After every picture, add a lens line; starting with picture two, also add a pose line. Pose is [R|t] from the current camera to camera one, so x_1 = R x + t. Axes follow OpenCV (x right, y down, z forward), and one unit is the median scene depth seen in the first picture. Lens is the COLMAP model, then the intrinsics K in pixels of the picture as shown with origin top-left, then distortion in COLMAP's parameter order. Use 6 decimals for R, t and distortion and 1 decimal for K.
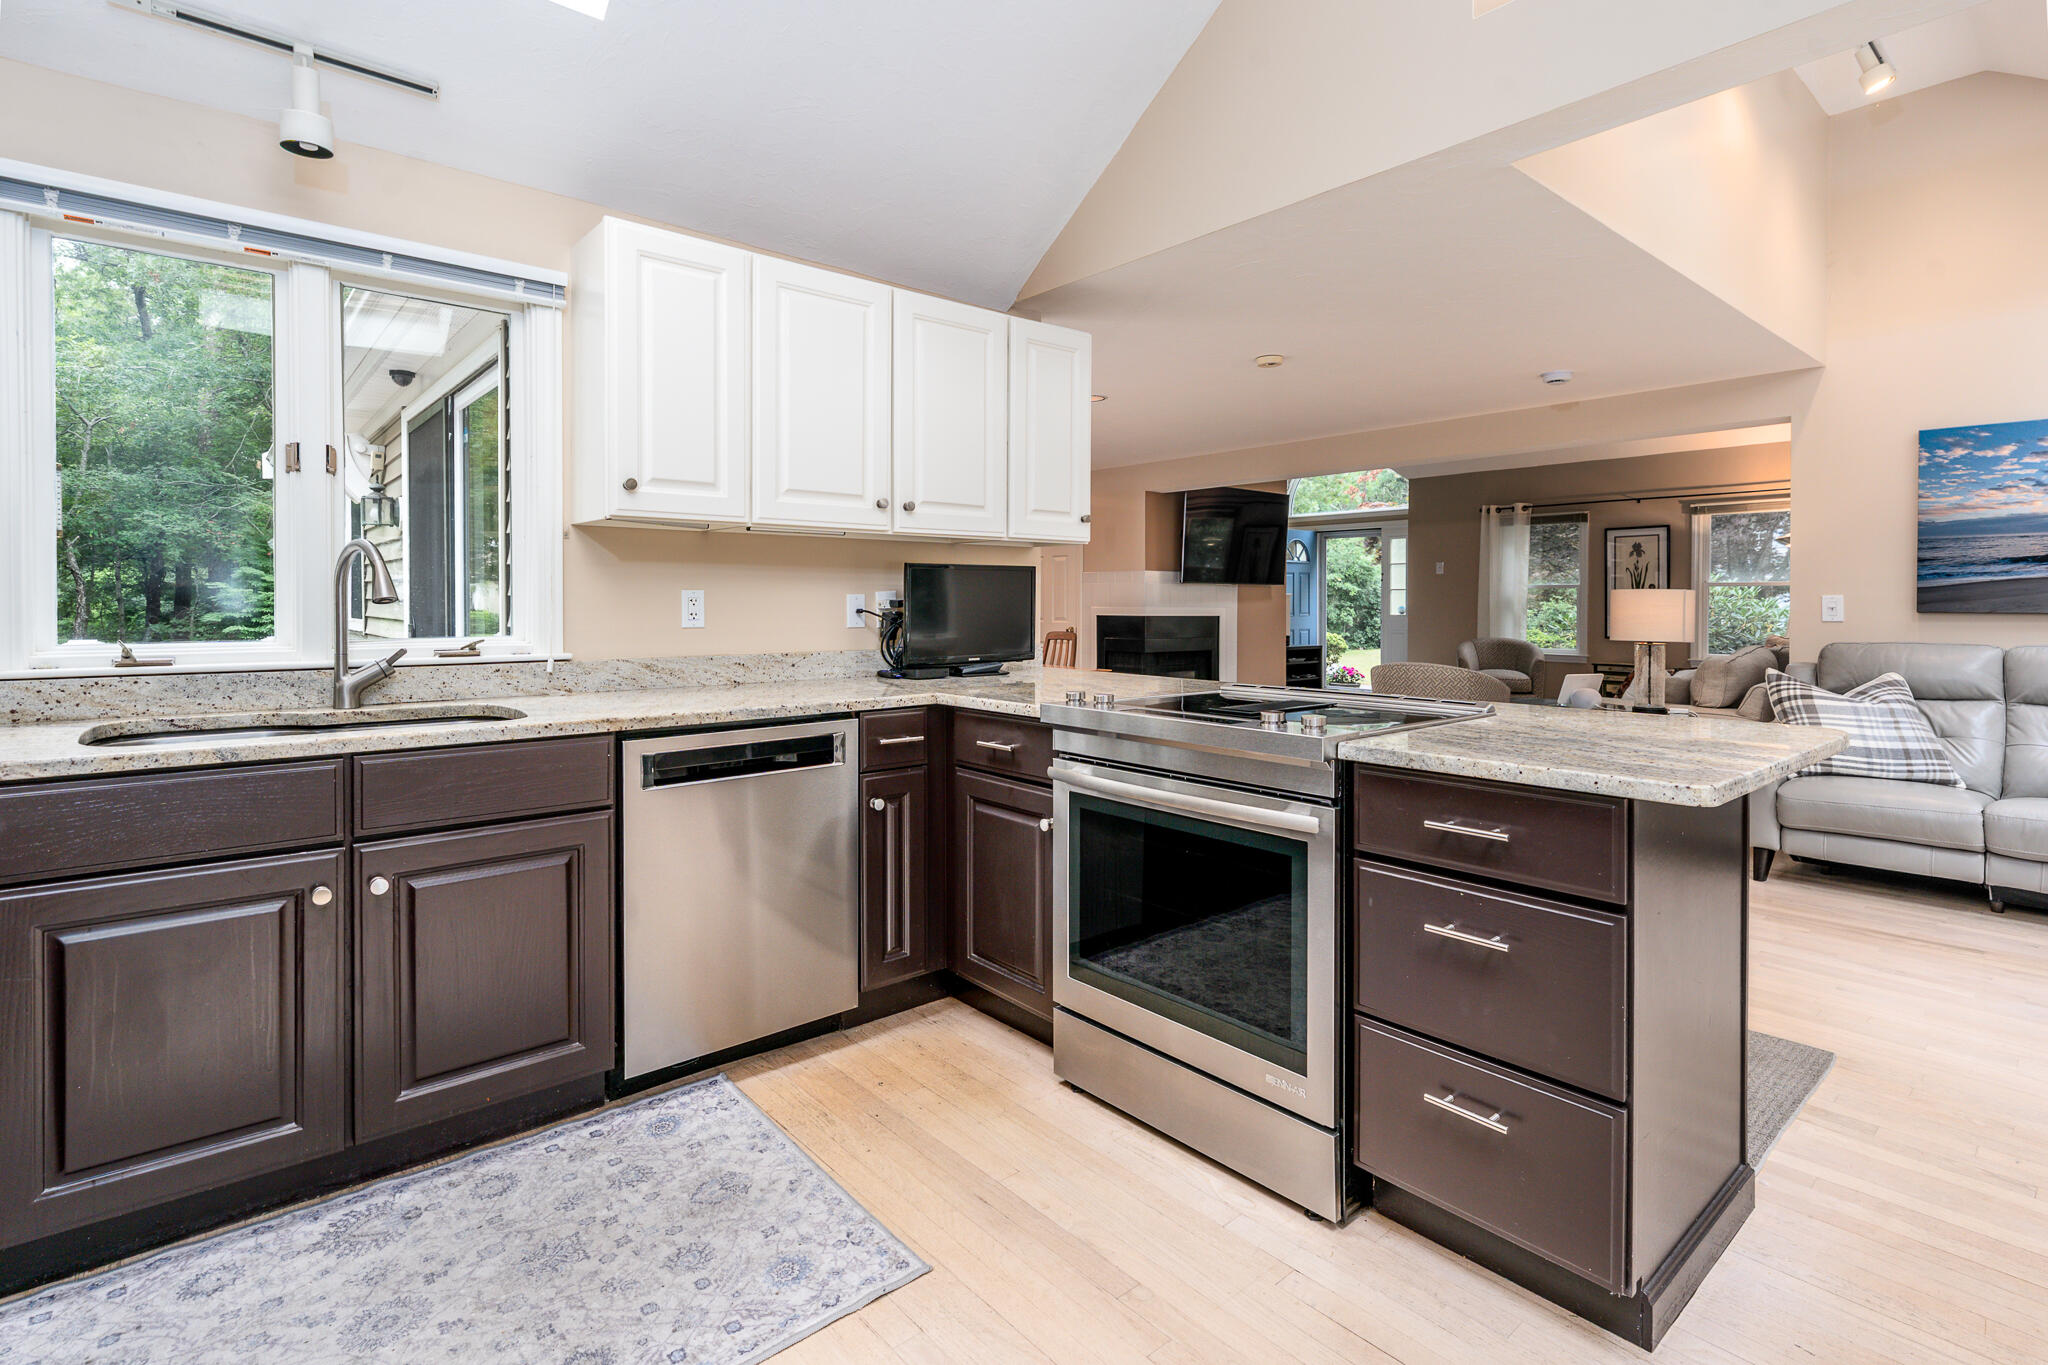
lens RADIAL K [[992.8, 0, 1026.5], [0, 992.8, 607.9], [0, 0, 1]] dist [-0.000896, -0.000100]
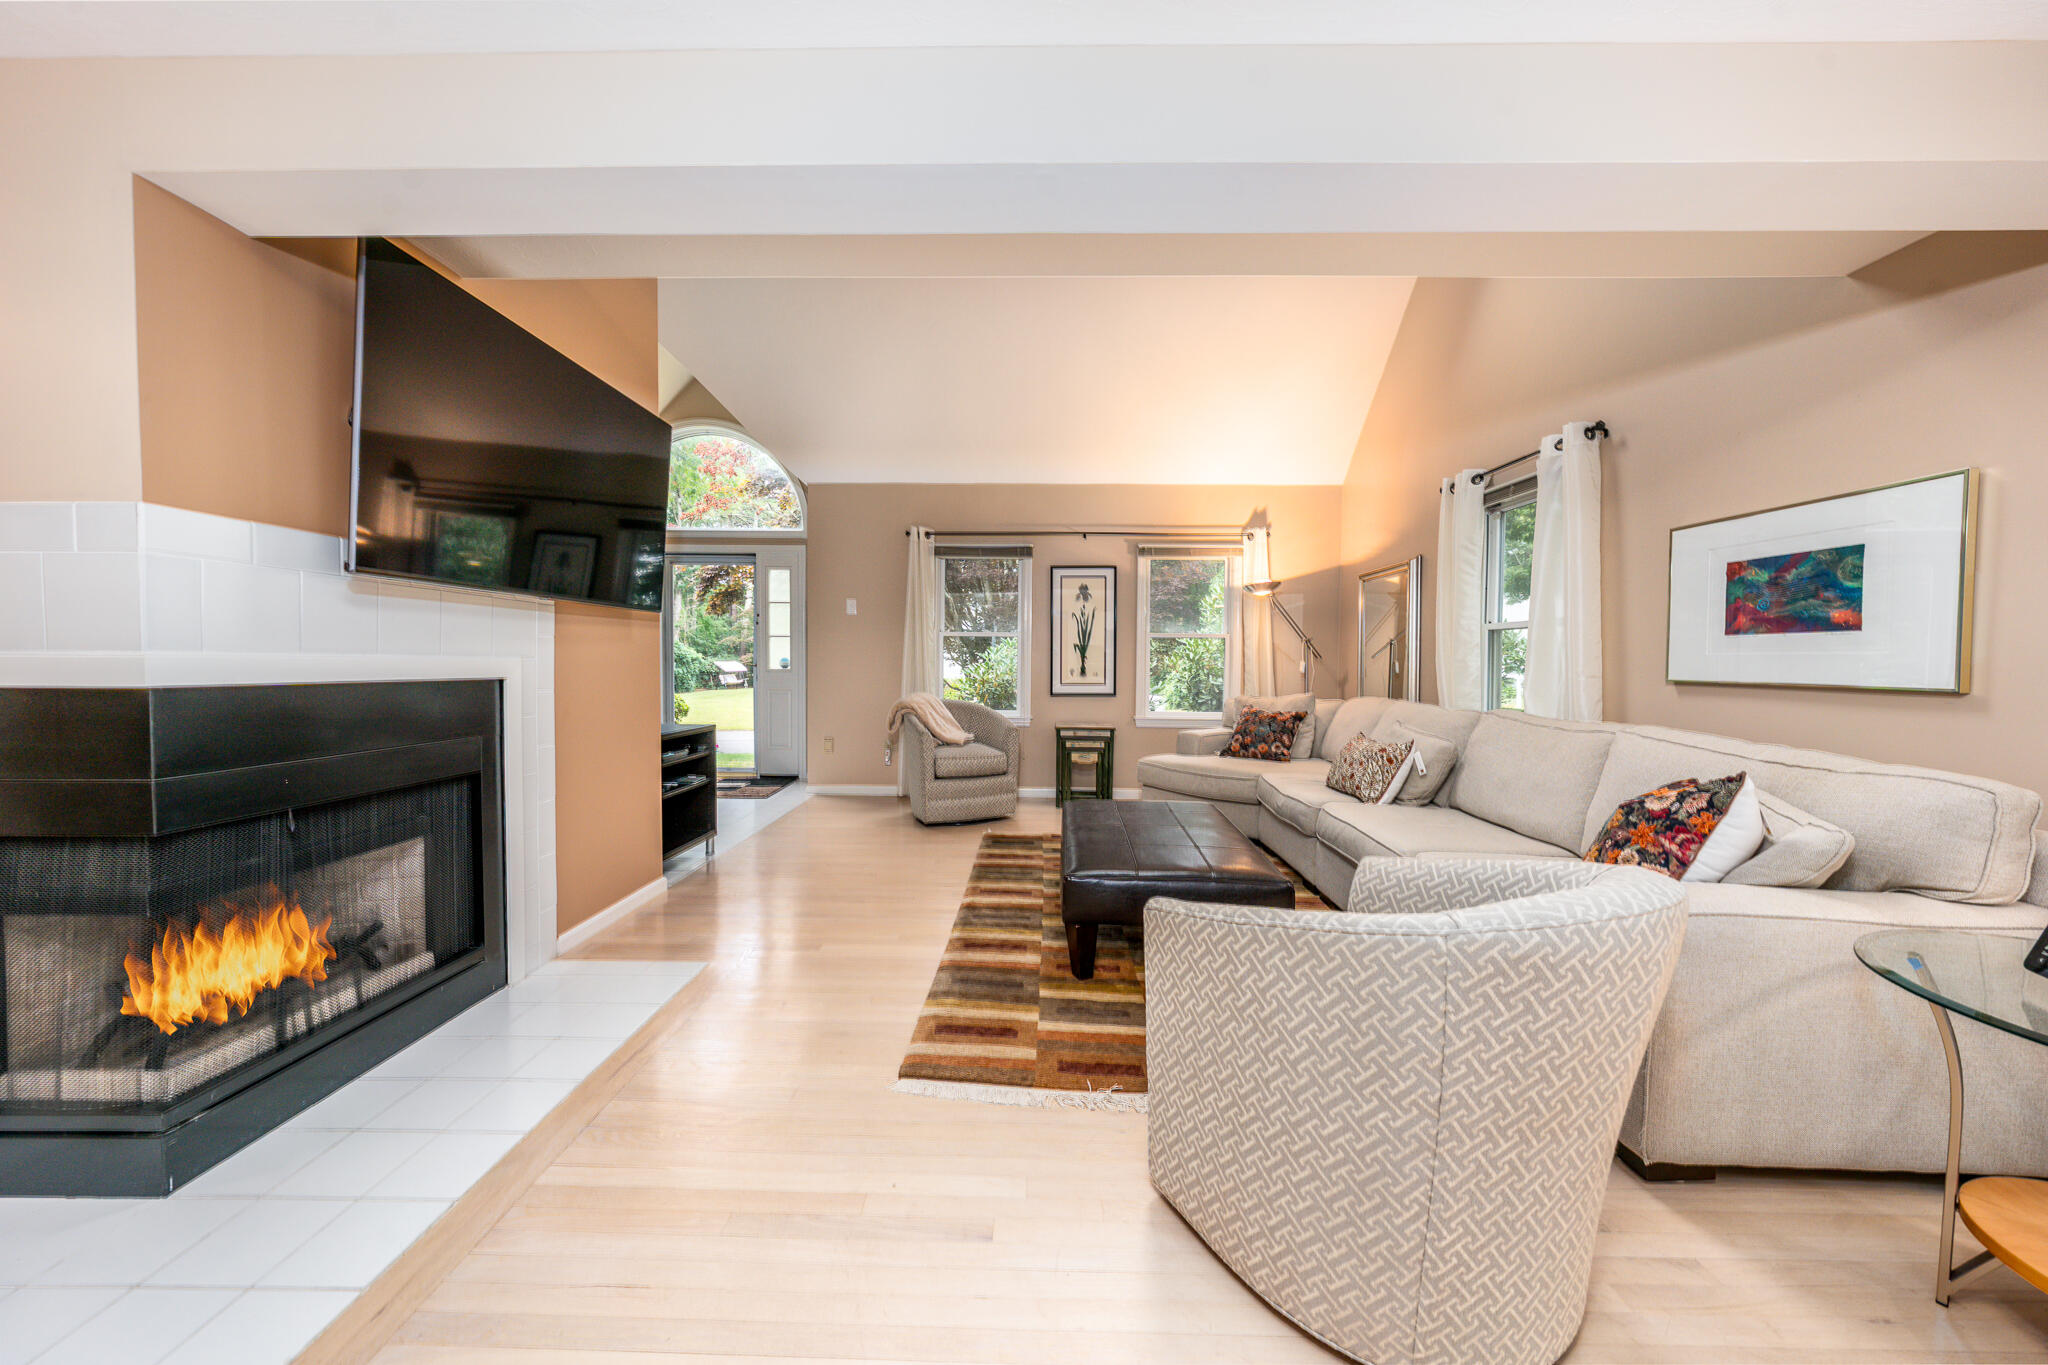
lens RADIAL K [[709.8, 0, 1027.7], [0, 709.8, 672.0], [0, 0, 1]] dist [-0.001496, -0.000224]
pose [[0.662387, -0.010286, 0.749091, 0.118400], [0.000133, 0.999907, 0.013612, 0.002321], [-0.749162, -0.008917, 0.662327, 0.630324]]
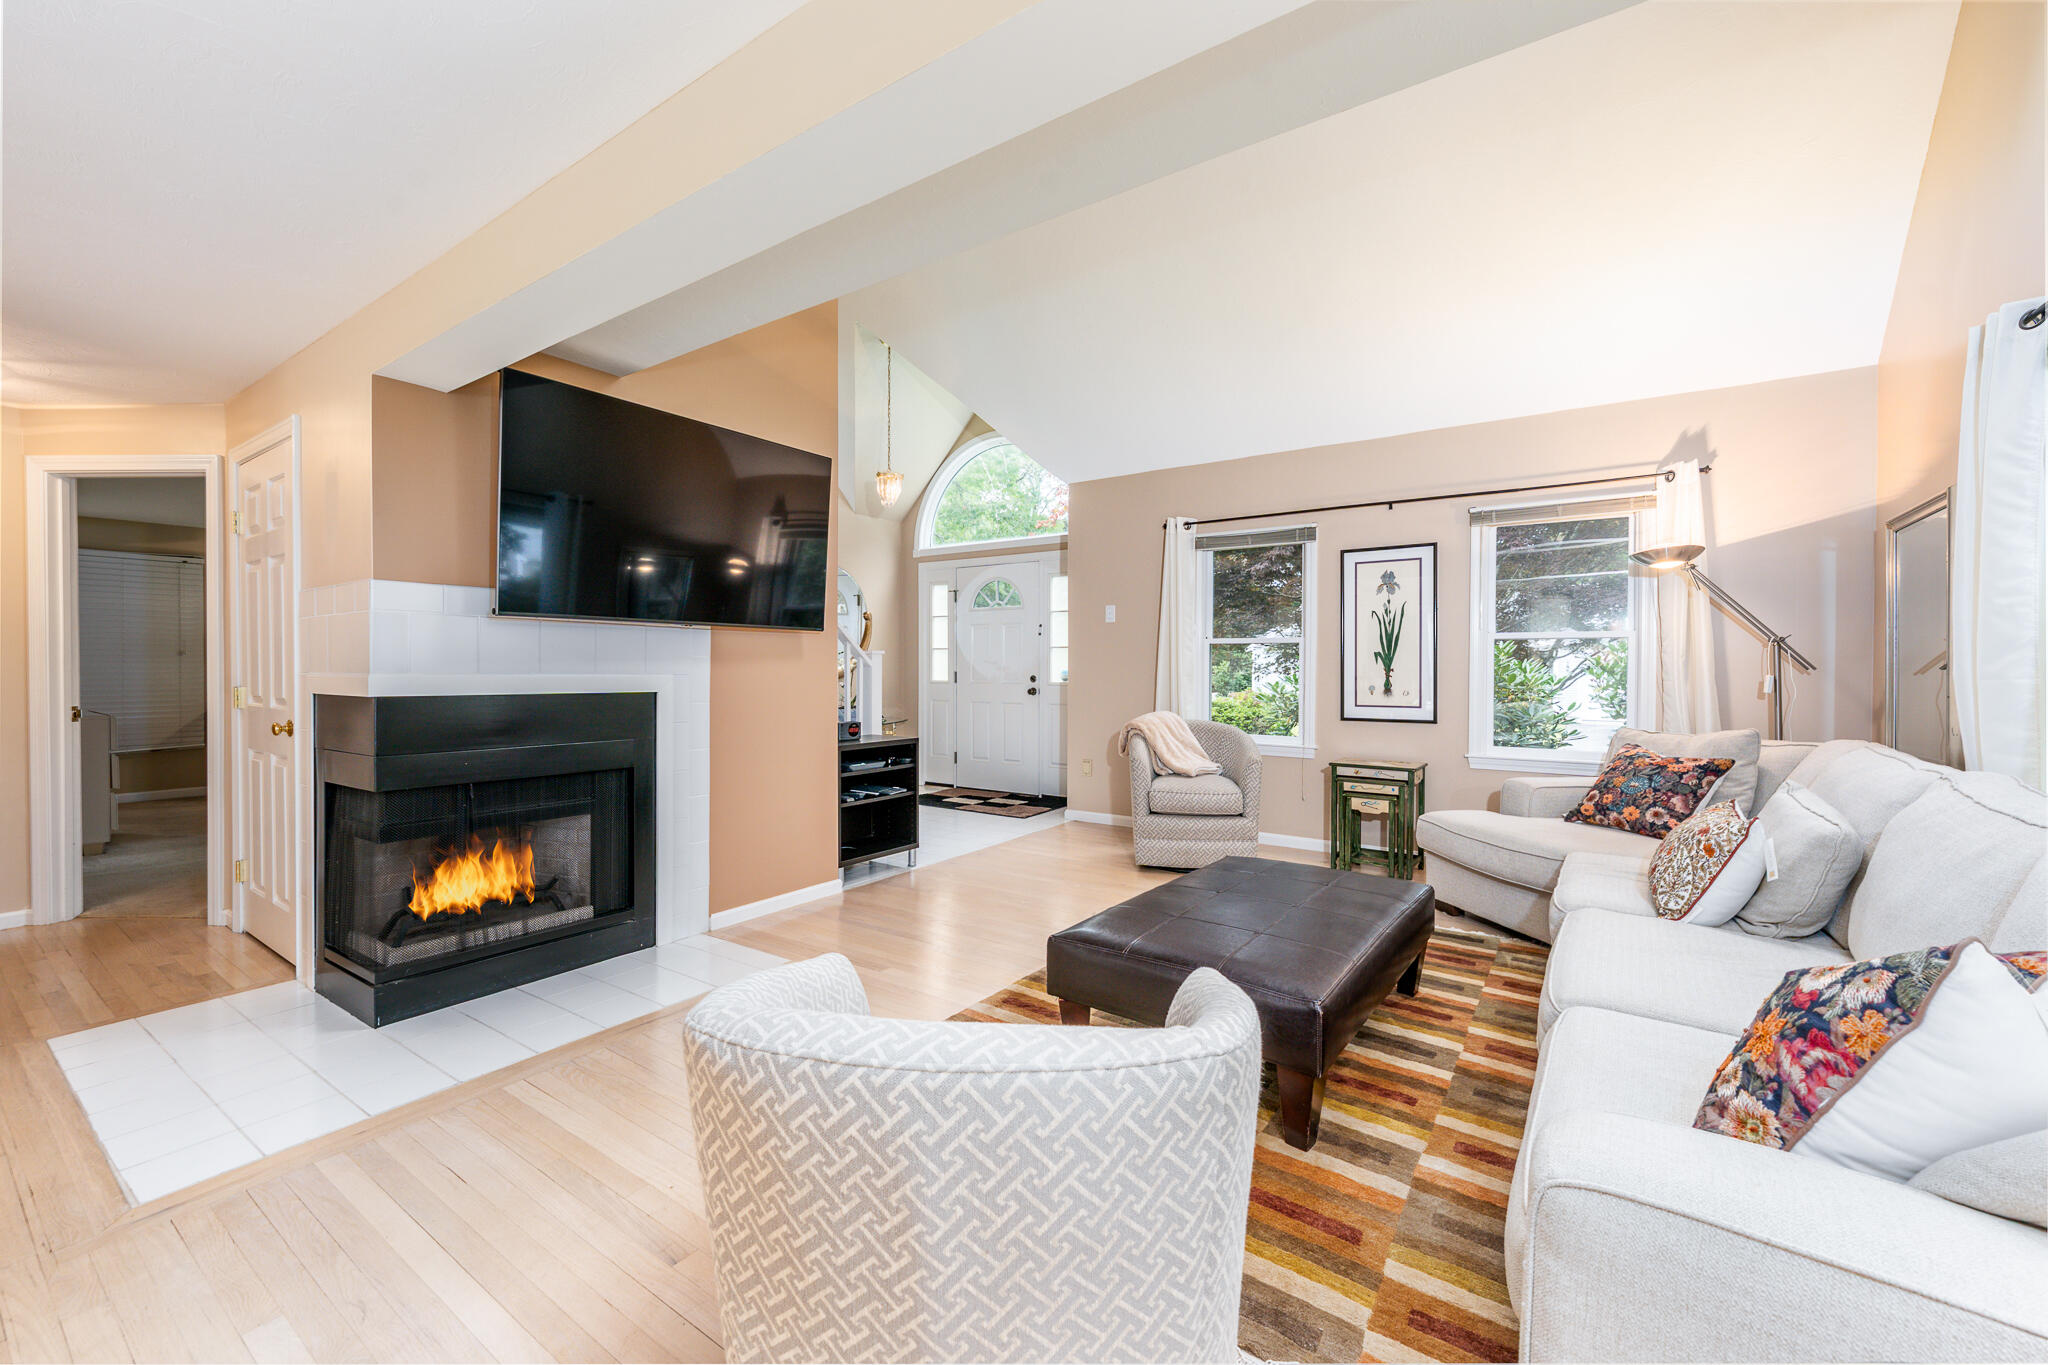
lens RADIAL K [[831.6, 0, 1023.7], [0, 831.6, 671.4], [0, 0, 1]] dist [0.000670, 0.000160]
pose [[0.968227, -0.000892, 0.250072, 0.255347], [0.001621, 0.999995, -0.002709, 0.000057], [-0.250068, 0.003028, 0.968223, 0.543820]]
